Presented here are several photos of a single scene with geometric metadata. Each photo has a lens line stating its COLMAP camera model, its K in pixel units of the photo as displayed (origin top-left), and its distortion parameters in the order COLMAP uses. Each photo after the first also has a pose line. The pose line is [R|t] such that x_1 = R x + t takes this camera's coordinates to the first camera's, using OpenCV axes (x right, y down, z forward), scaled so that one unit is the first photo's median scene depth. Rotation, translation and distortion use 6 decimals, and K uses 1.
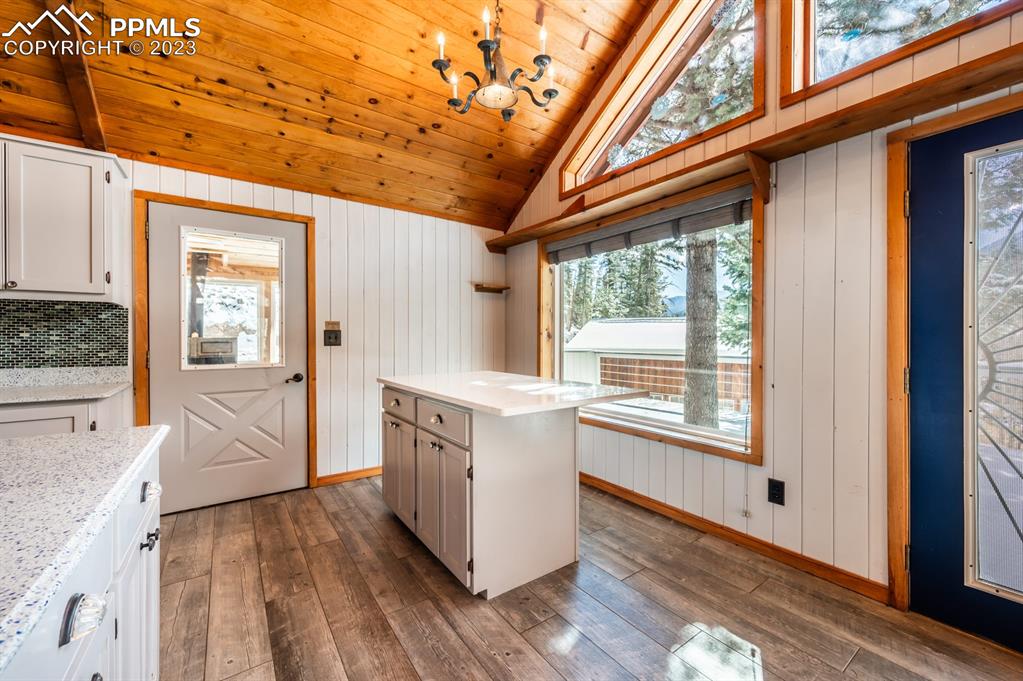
lens RADIAL K [[407.5, 0, 519.5], [0, 407.5, 339.4], [0, 0, 1]] dist [-0.000526, 0.000054]
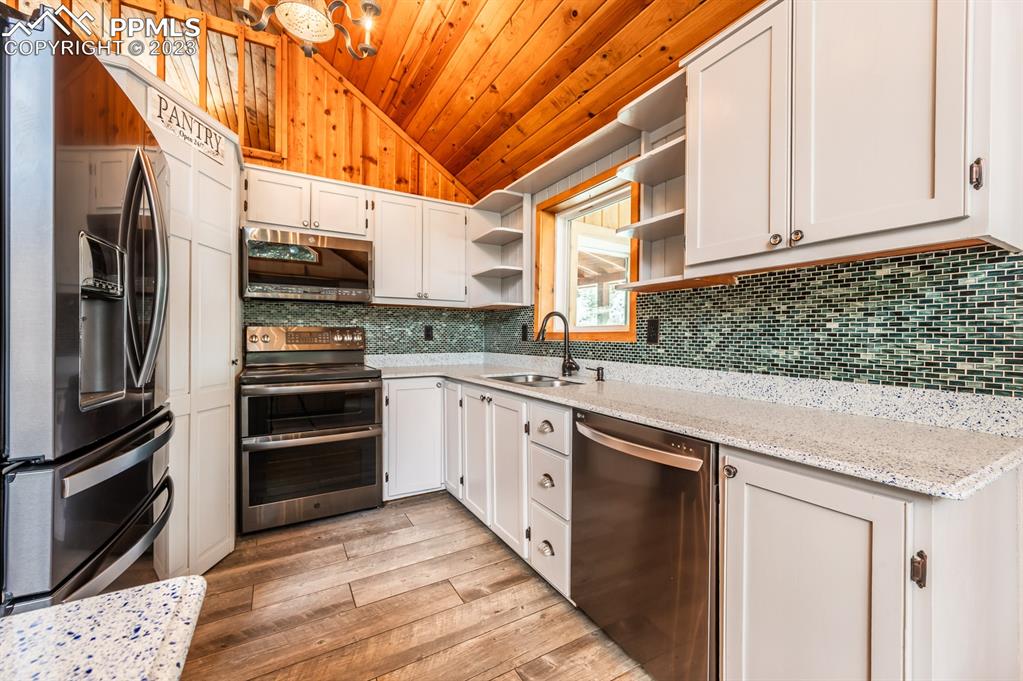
lens RADIAL K [[407.5, 0, 510.6], [0, 407.5, 338.6], [0, 0, 1]] dist [-0.000526, 0.000054]
pose [[-0.105532, 0.004933, -0.994404, -0.545054], [-0.005792, 0.999968, 0.005575, 0.007391], [0.994399, 0.006348, -0.105500, 0.568986]]
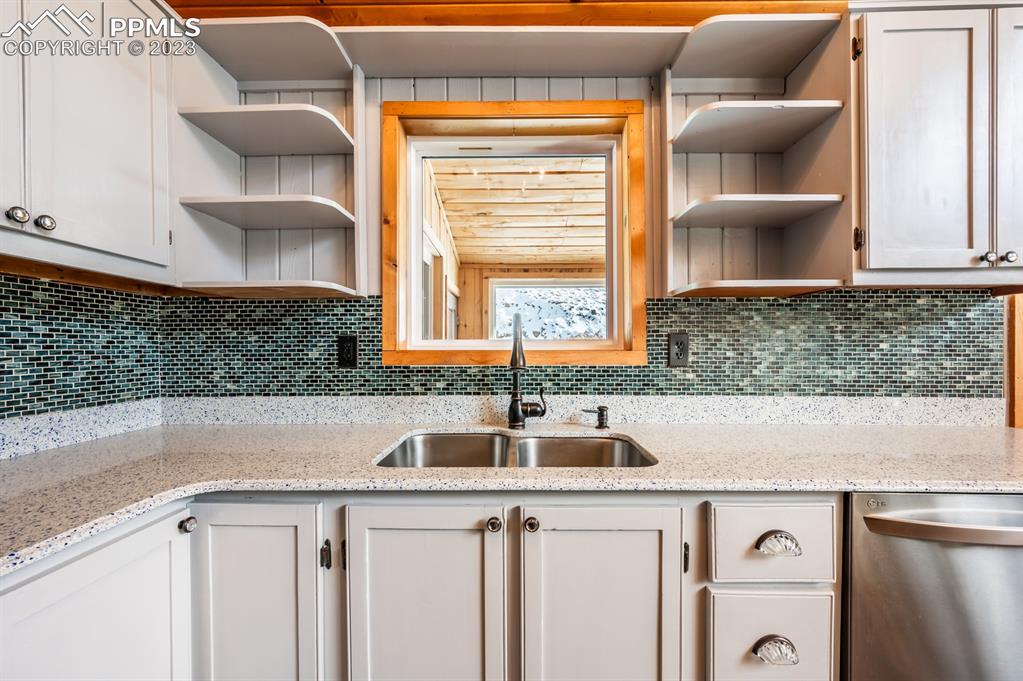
lens RADIAL K [[407.5, 0, 513.9], [0, 407.5, 348.7], [0, 0, 1]] dist [-0.000526, 0.000054]
pose [[0.804969, 0.001092, -0.593316, -1.258351], [0.000865, 0.999995, 0.003013, -0.008933], [0.593317, -0.002938, 0.804964, 0.117607]]
